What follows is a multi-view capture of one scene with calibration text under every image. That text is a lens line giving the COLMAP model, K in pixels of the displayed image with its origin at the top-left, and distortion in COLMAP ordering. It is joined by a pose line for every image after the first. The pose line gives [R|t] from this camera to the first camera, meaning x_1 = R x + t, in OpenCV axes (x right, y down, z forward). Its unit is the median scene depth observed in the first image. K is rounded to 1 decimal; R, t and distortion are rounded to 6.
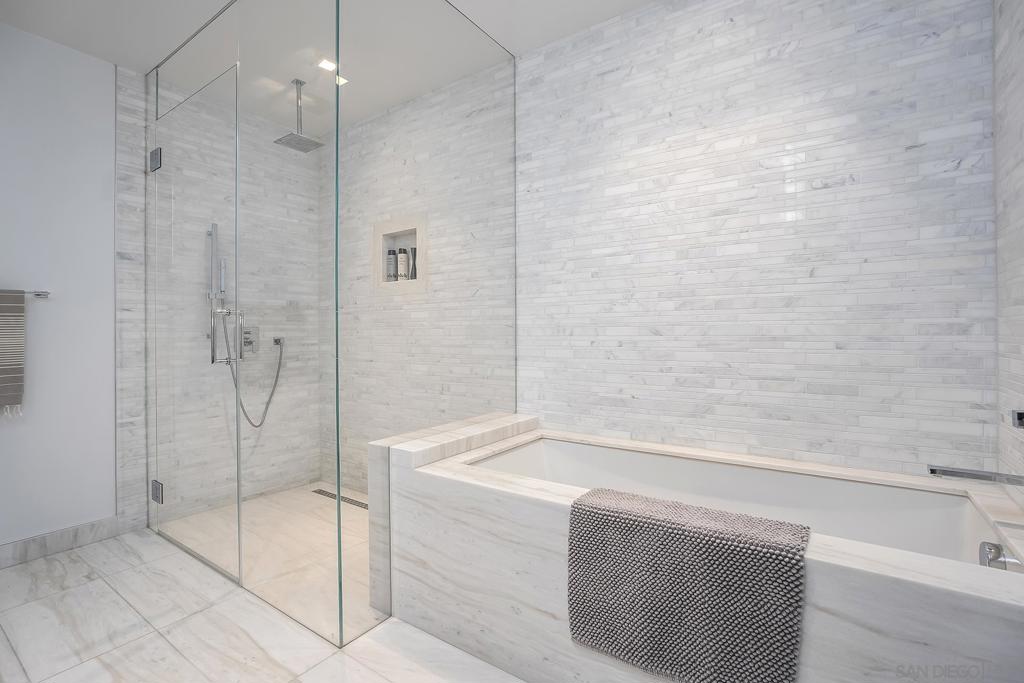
lens RADIAL K [[472.4, 0, 507.6], [0, 472.4, 329.4], [0, 0, 1]] dist [-0.034467, 0.012320]
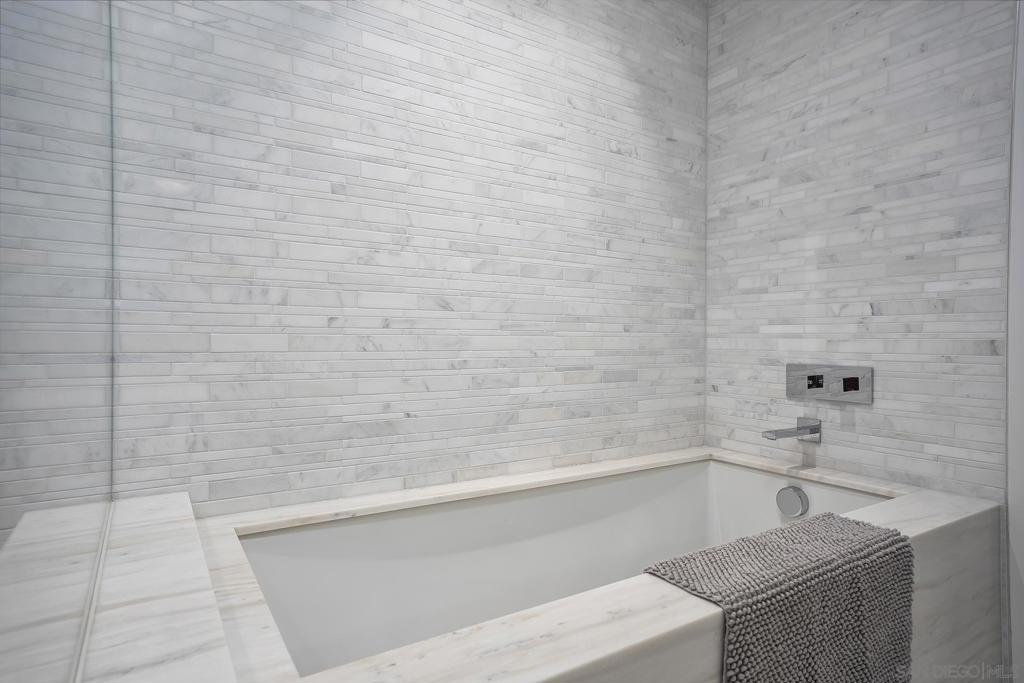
lens RADIAL K [[576.3, 0, 512.0], [0, 576.3, 341.5], [0, 0, 1]] dist [-0.032219, 0.049757]
pose [[0.374681, 0.002883, 0.927150, -0.317549], [-0.017360, 0.999842, 0.003907, 0.044660], [-0.926991, -0.017559, 0.374671, 0.571848]]
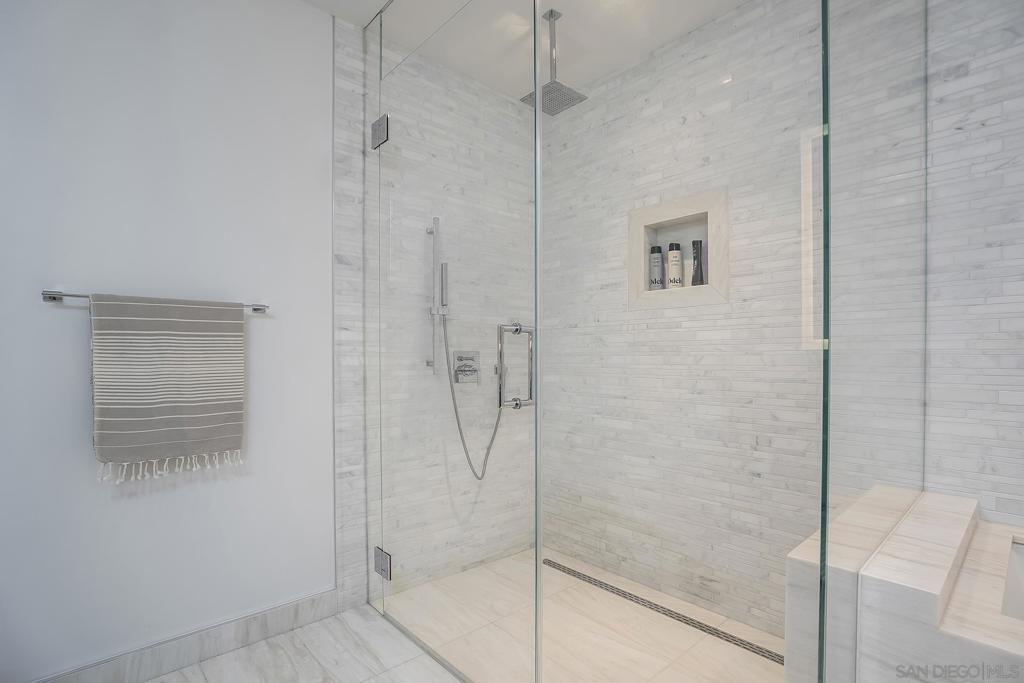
lens RADIAL K [[489.7, 0, 509.8], [0, 489.7, 365.7], [0, 0, 1]] dist [-0.036030, 0.012599]
pose [[0.975207, 0.009682, -0.221082, -0.408045], [-0.004743, 0.999727, 0.022862, -0.000153], [0.221244, -0.021246, 0.974987, 0.287623]]
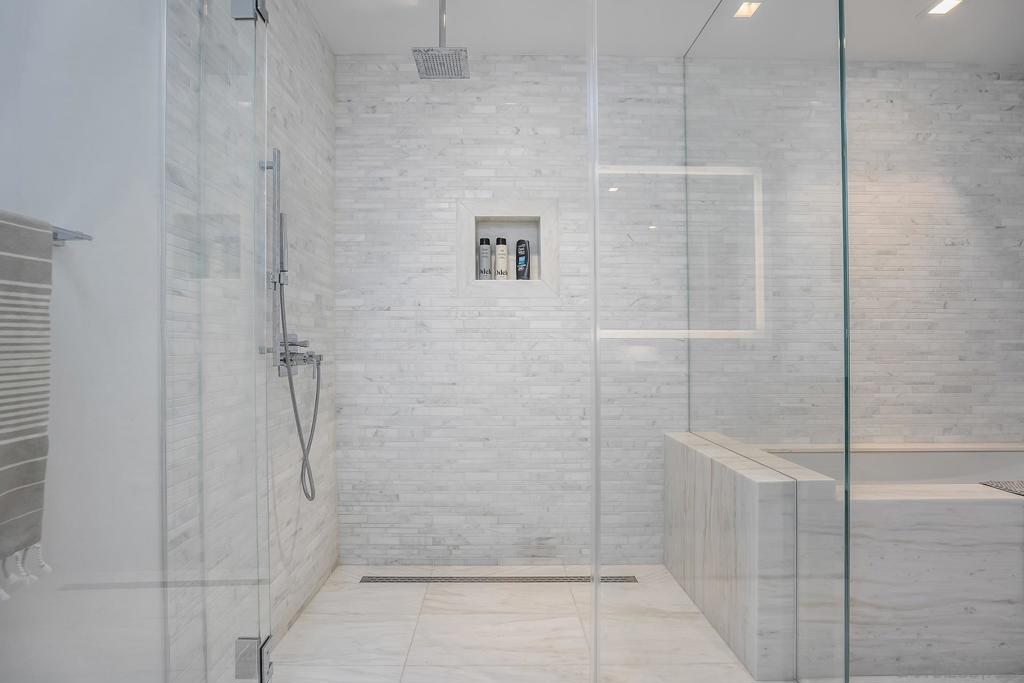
lens RADIAL K [[479.5, 0, 502.2], [0, 479.5, 342.9], [0, 0, 1]] dist [-0.036346, 0.012361]
pose [[0.815521, 0.011780, 0.578608, -0.919541], [-0.010420, 0.999930, -0.005671, 0.008393], [-0.578634, -0.001404, 0.815586, 0.472403]]
